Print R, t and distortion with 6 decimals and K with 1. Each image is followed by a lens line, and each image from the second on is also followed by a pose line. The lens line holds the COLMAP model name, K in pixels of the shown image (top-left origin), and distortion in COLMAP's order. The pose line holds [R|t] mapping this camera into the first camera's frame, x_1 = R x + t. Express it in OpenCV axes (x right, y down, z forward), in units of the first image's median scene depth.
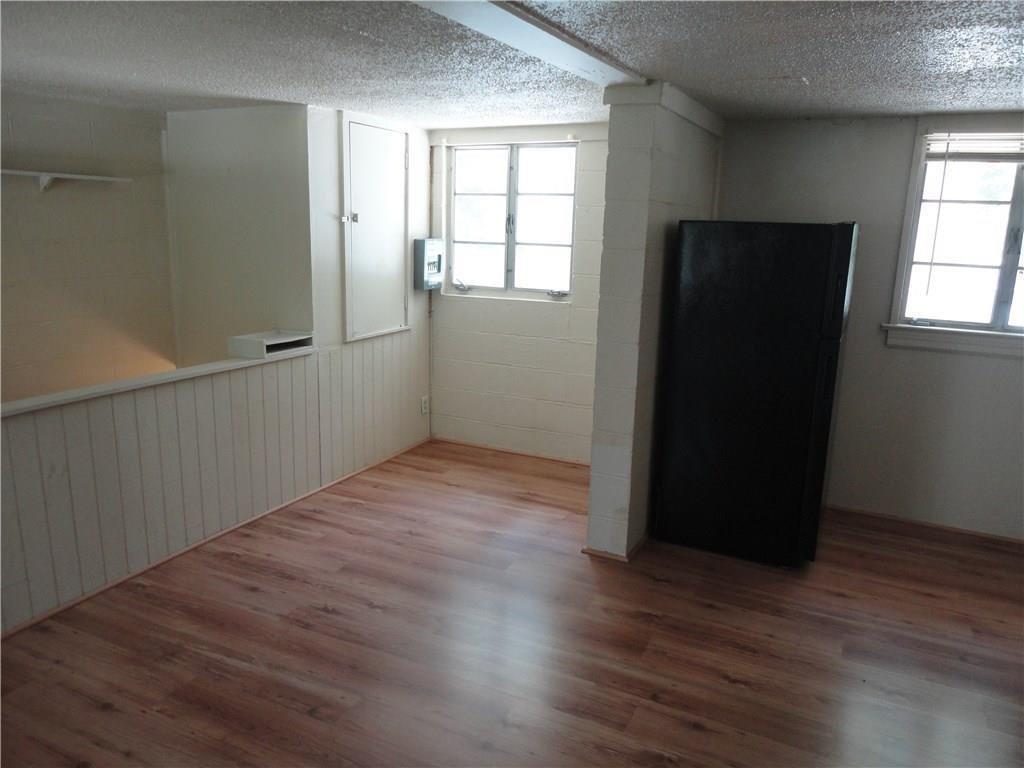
lens RADIAL K [[739.3, 0, 512.0], [0, 739.3, 384.0], [0, 0, 1]] dist [0.001415, 0.000473]
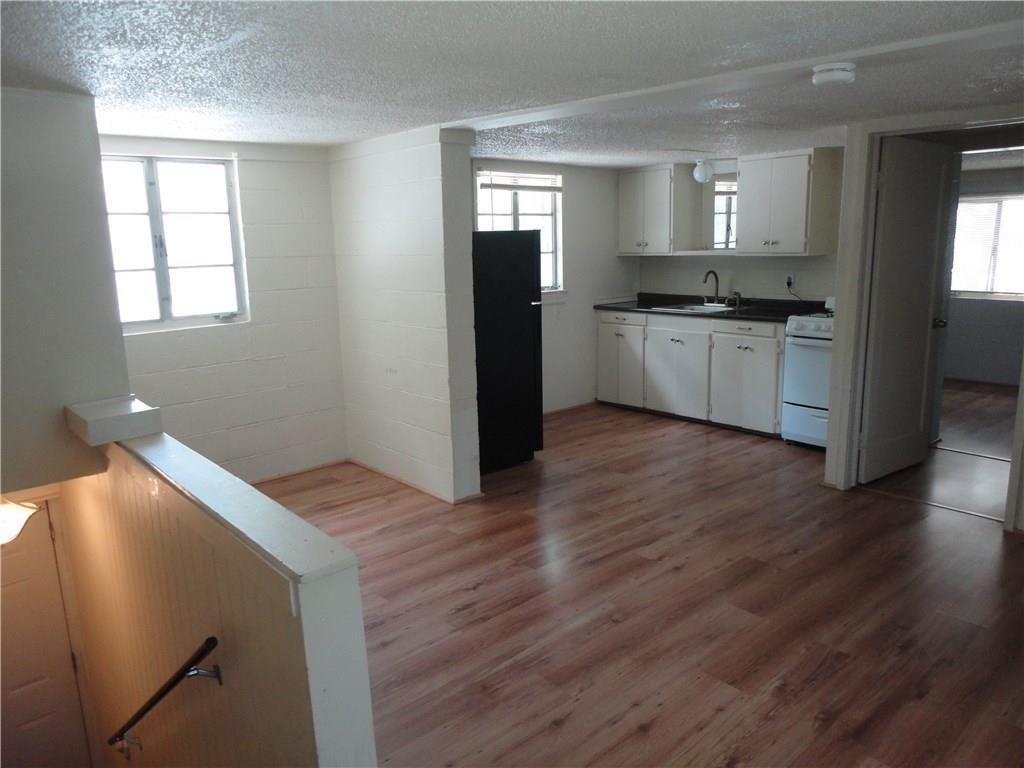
lens RADIAL K [[739.3, 0, 512.0], [0, 739.3, 384.0], [0, 0, 1]] dist [0.001415, 0.000473]
pose [[0.388006, -0.218764, 0.895317, -0.785290], [0.234326, 0.962916, 0.133731, -0.090068], [-0.891371, 0.157907, 0.424880, 0.316654]]
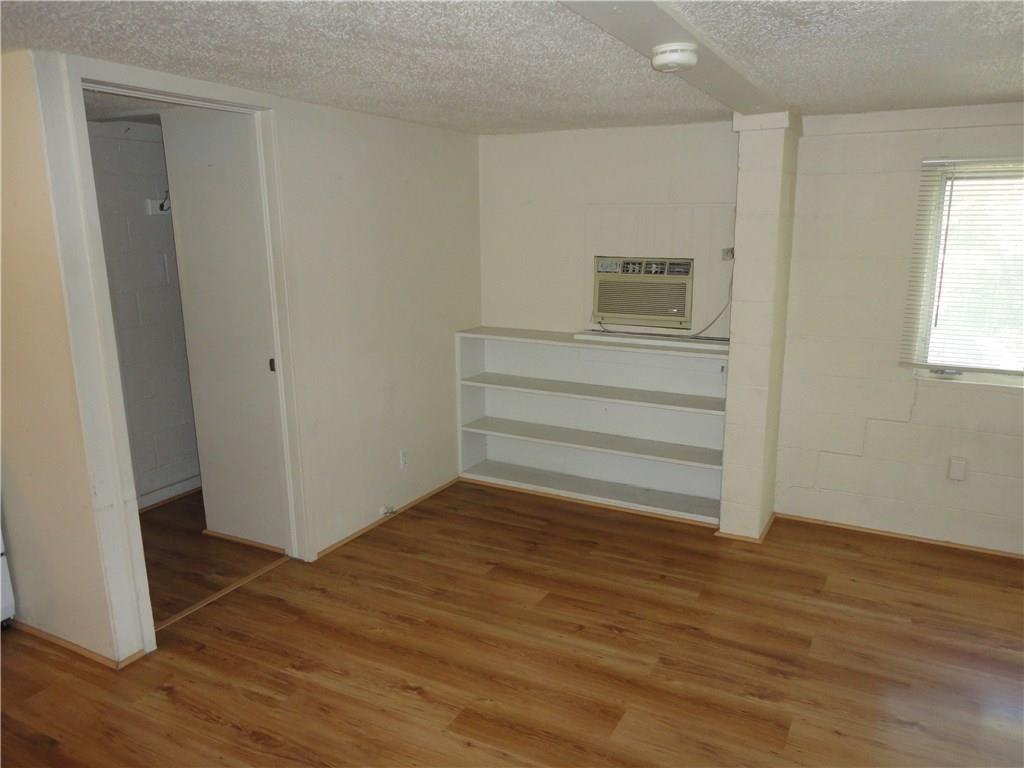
lens RADIAL K [[739.3, 0, 512.0], [0, 739.3, 384.0], [0, 0, 1]] dist [0.001415, 0.000473]
pose [[-0.998518, -0.028206, 0.046542, -0.029777], [-0.005708, 0.904762, 0.425878, -0.199953], [-0.054122, 0.424982, -0.903583, 0.862833]]
